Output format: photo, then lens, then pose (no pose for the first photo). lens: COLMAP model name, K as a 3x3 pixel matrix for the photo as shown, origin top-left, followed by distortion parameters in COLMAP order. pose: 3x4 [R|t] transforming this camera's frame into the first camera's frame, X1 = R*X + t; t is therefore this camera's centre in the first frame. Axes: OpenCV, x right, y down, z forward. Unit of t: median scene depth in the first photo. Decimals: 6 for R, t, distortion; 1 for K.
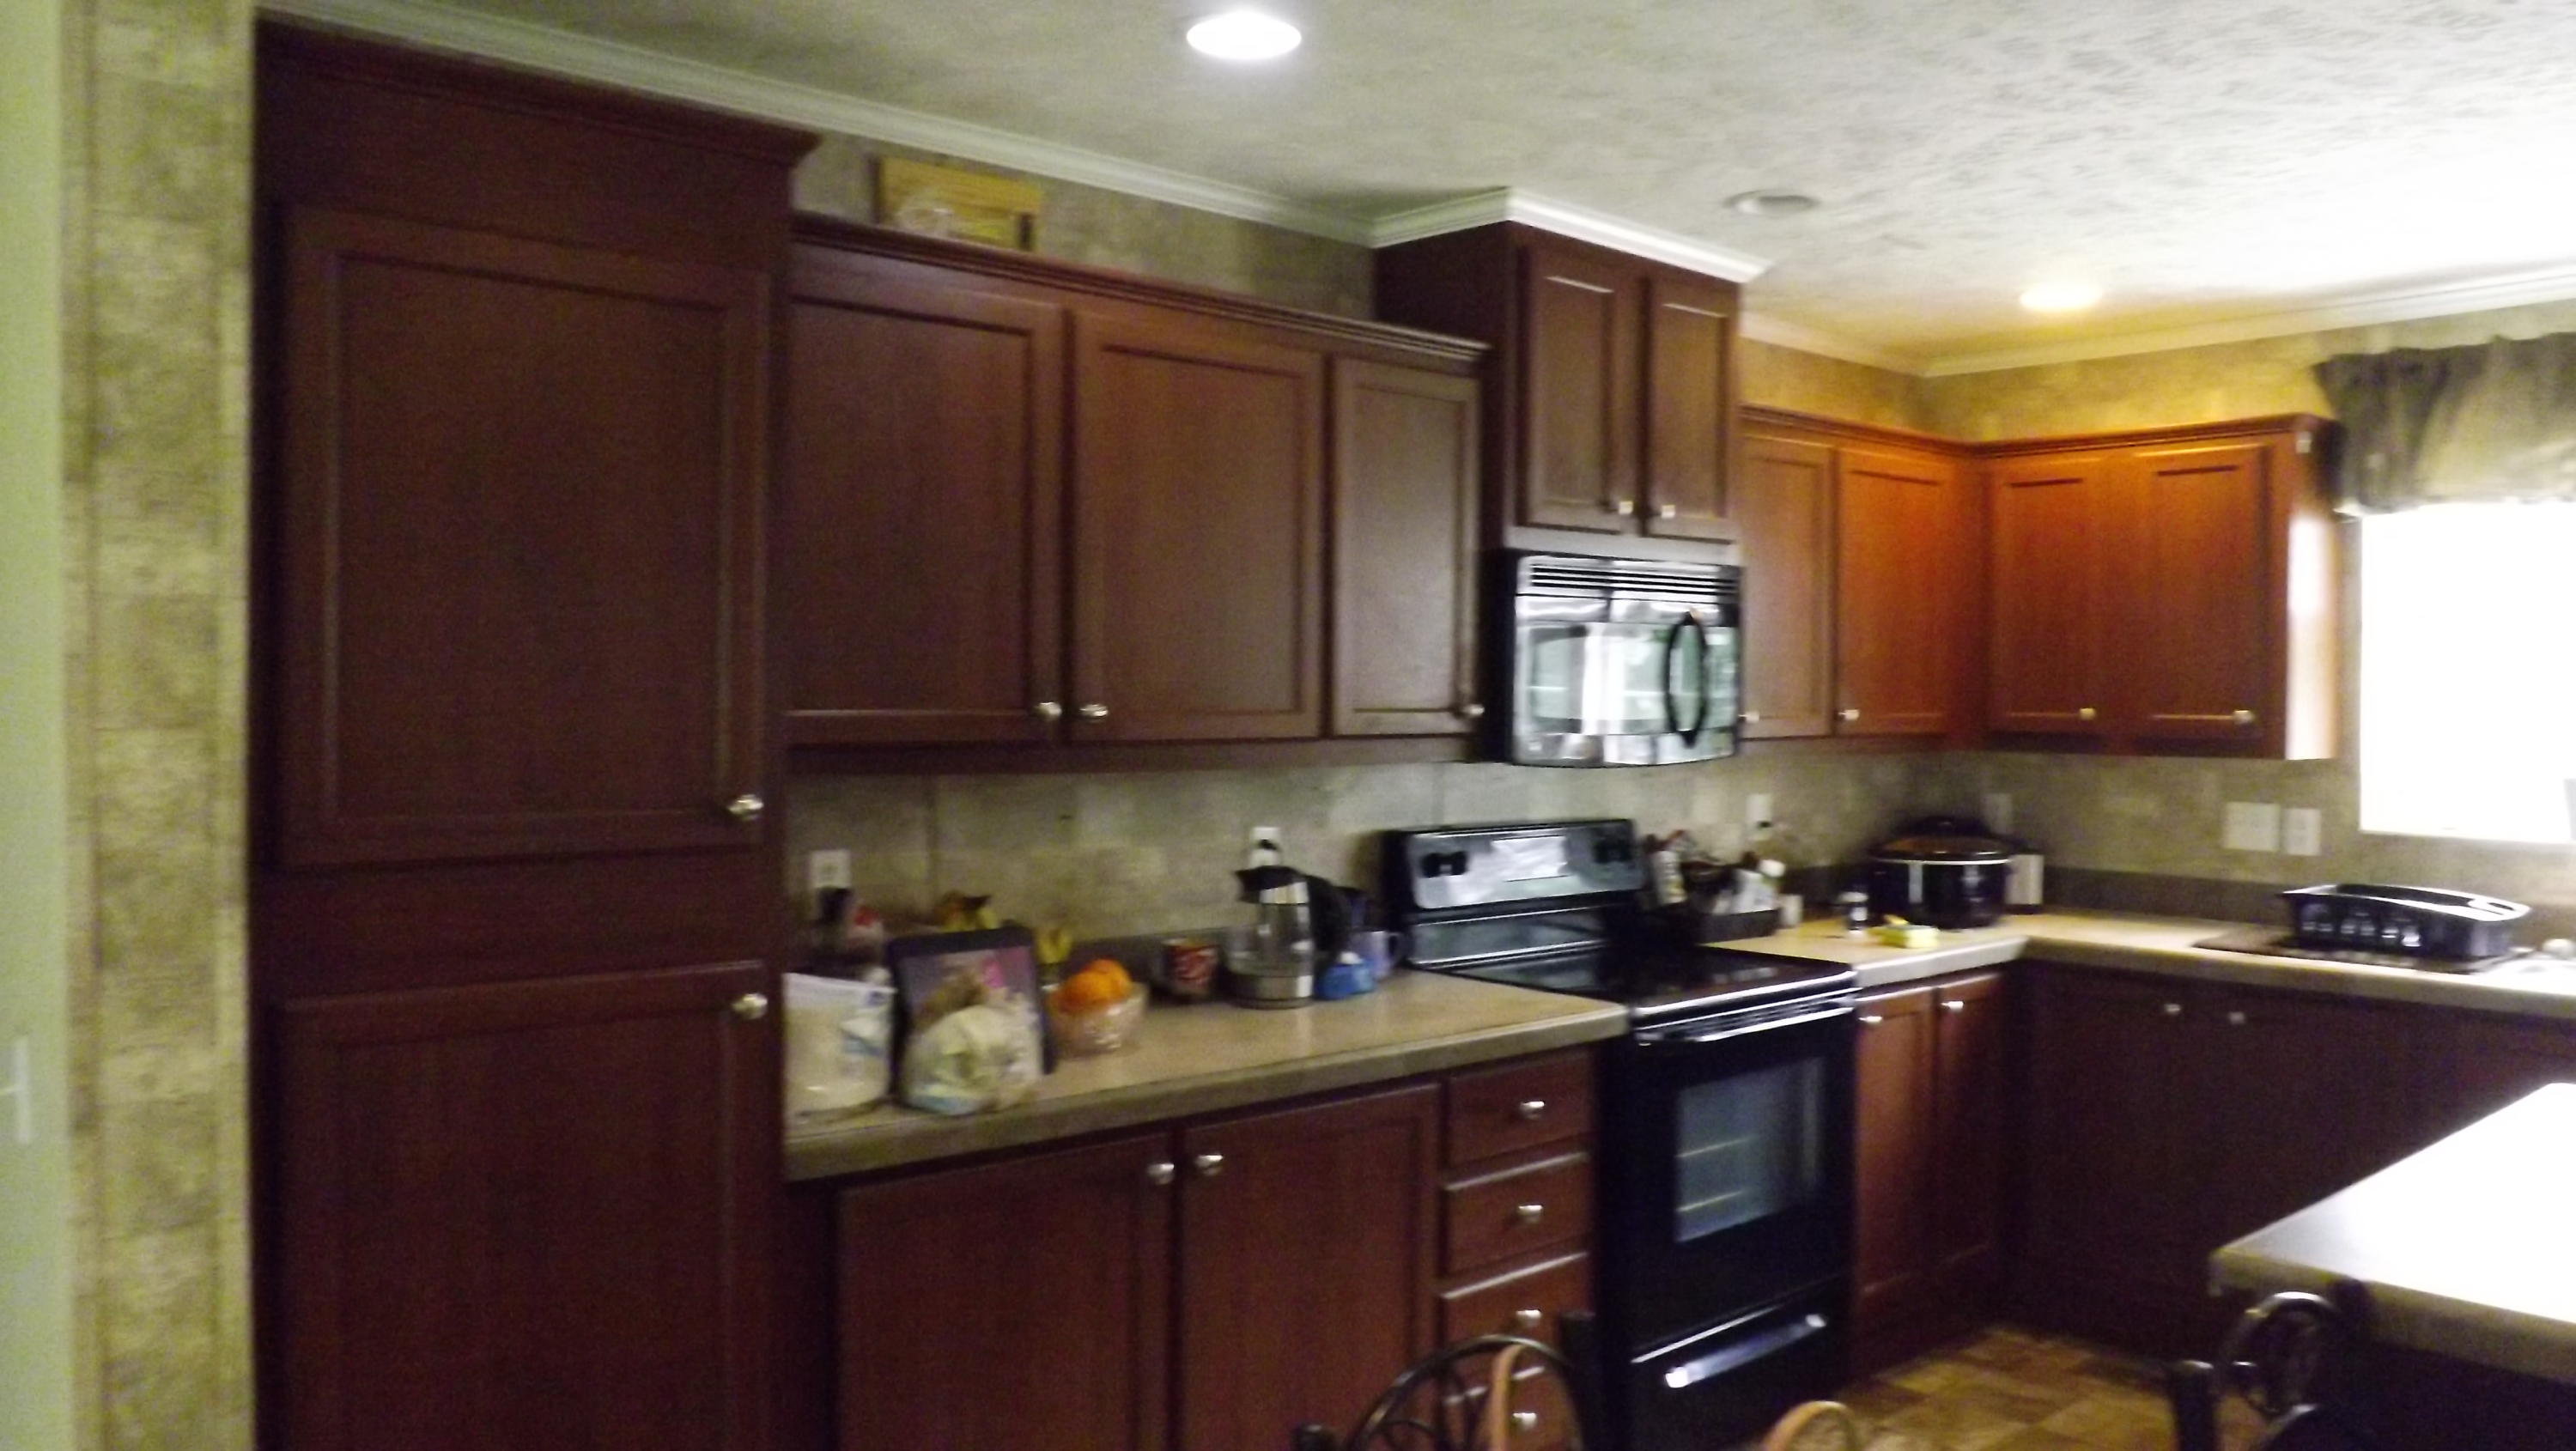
lens RADIAL K [[1939.9, 0, 1288.0], [0, 1939.9, 725.5], [0, 0, 1]] dist [0.000043, 0.001231]
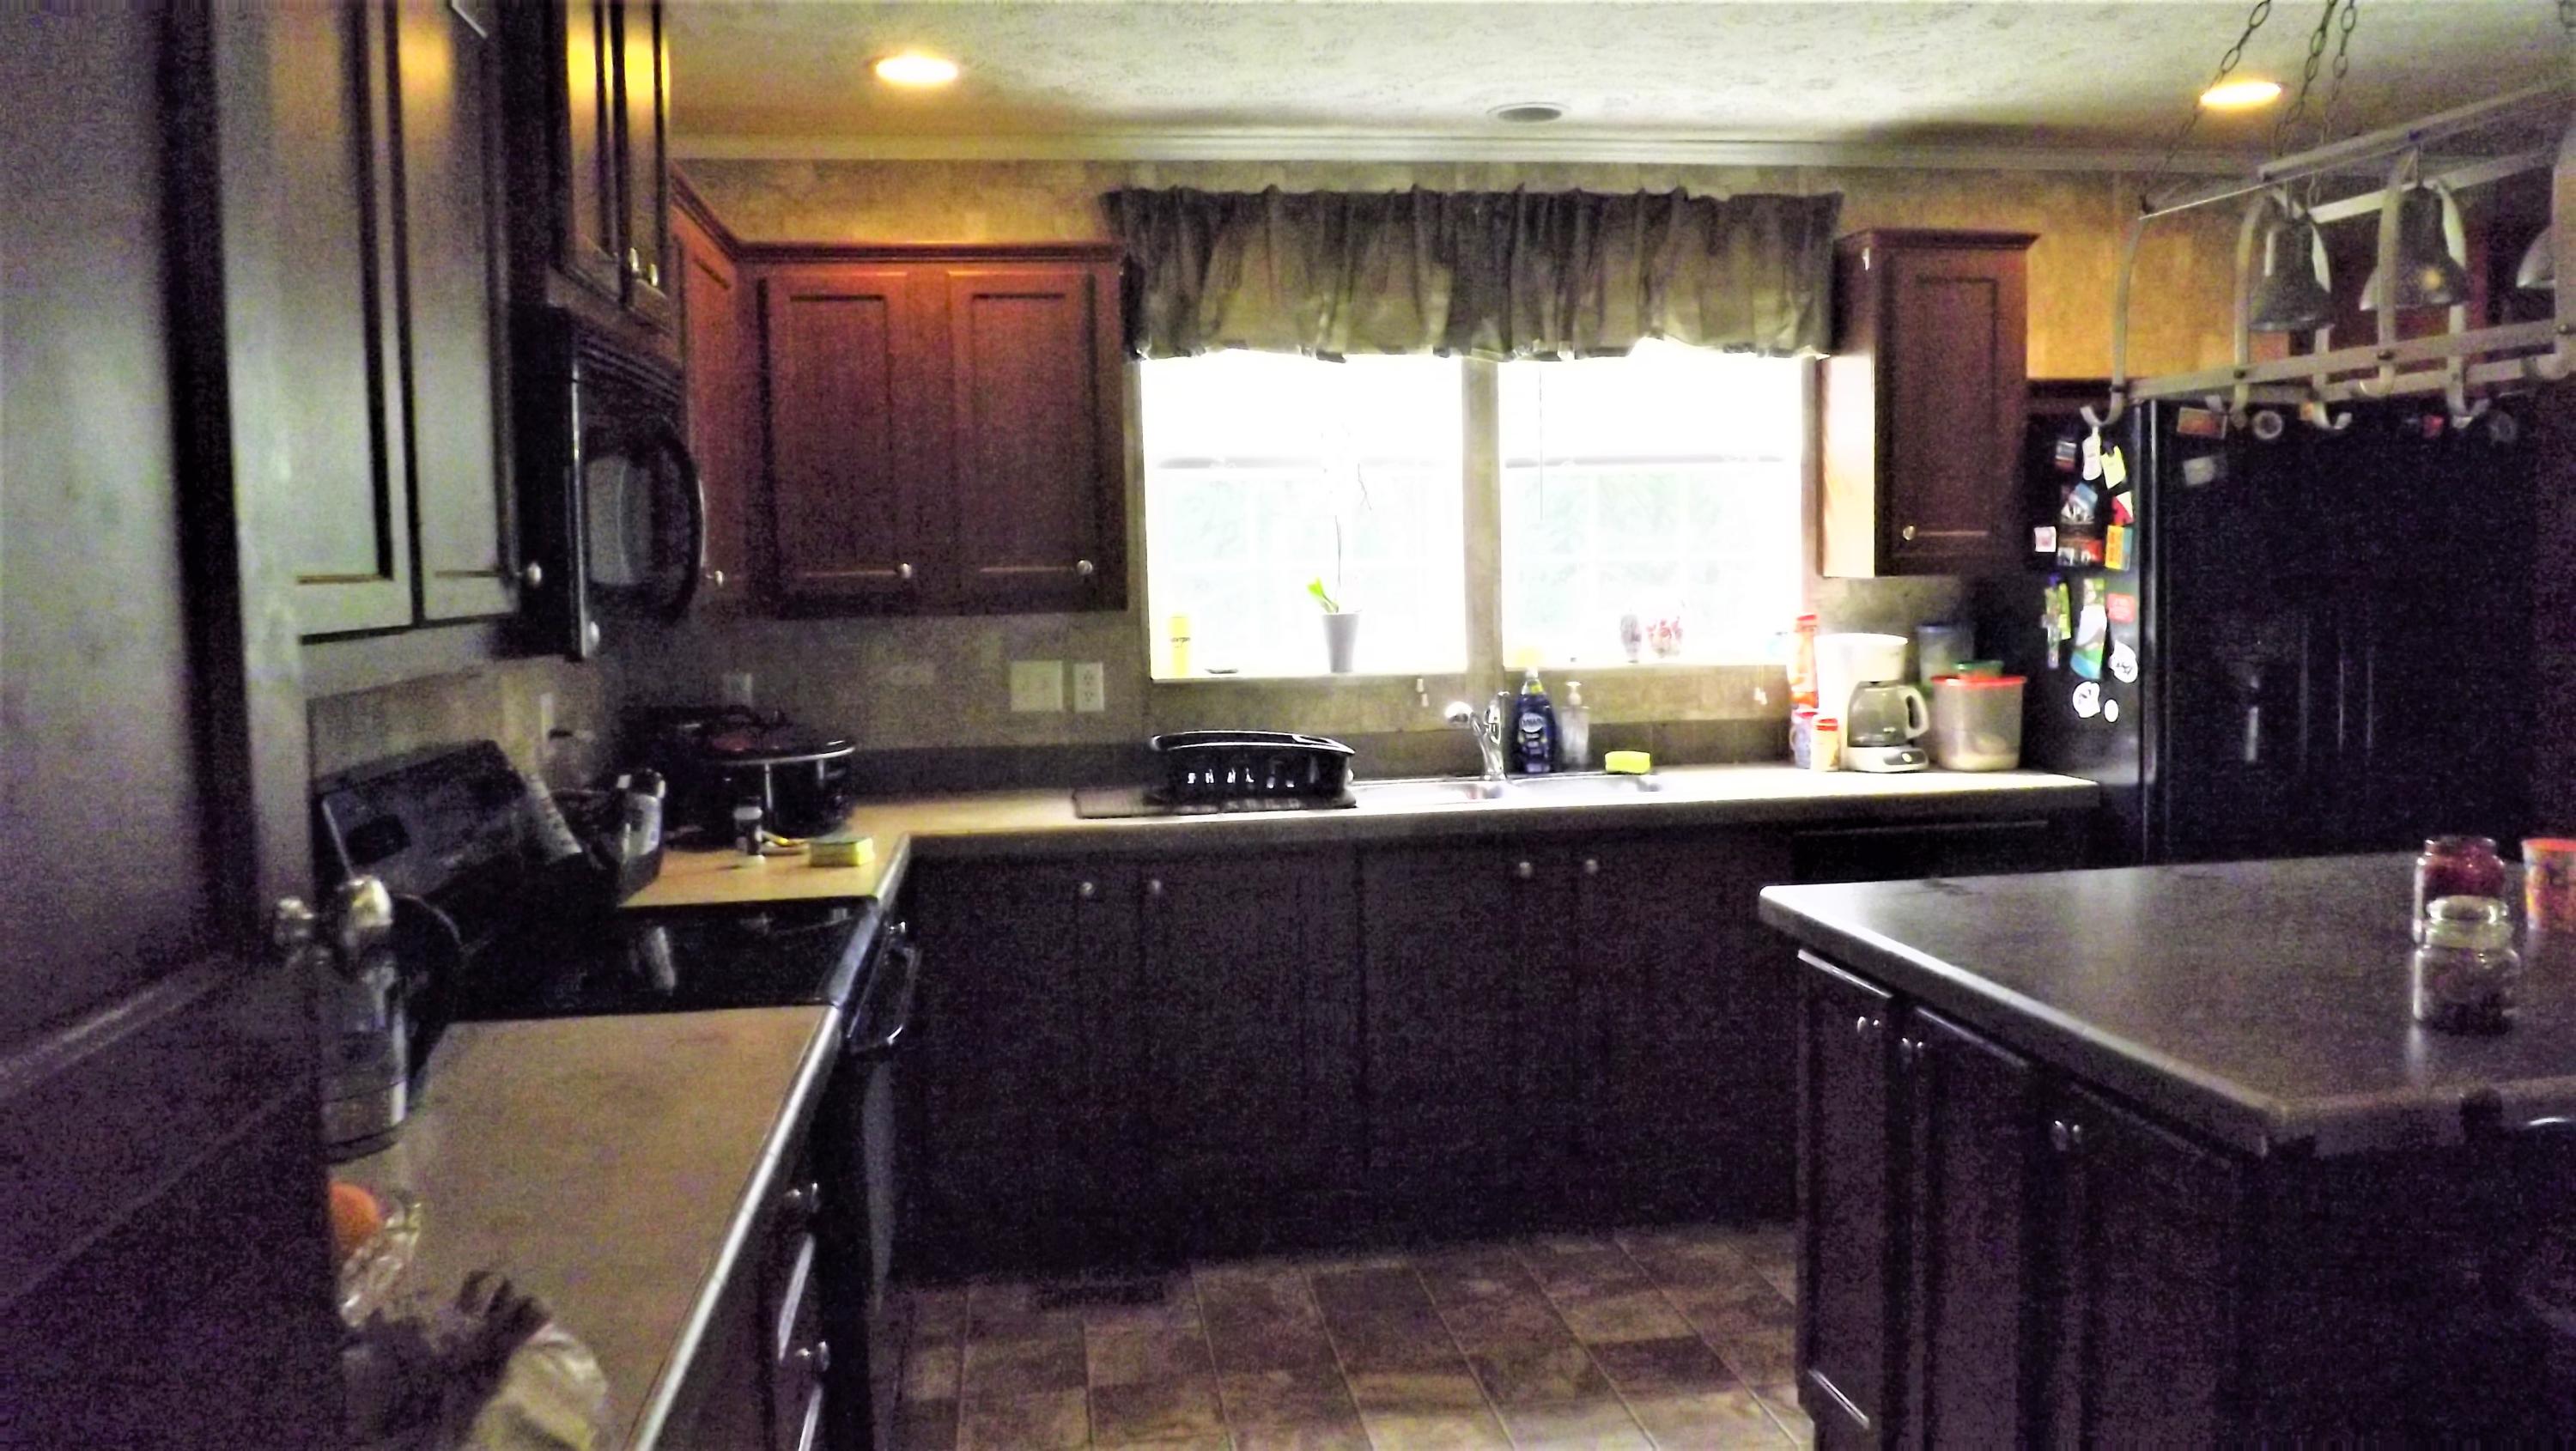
lens RADIAL K [[1939.9, 0, 1288.0], [0, 1939.9, 725.5], [0, 0, 1]] dist [0.000043, 0.001231]
pose [[0.560840, -0.091074, 0.822900, -0.222899], [0.039193, 0.995737, 0.083491, -0.003016], [-0.826996, -0.014574, 0.562019, 0.387446]]
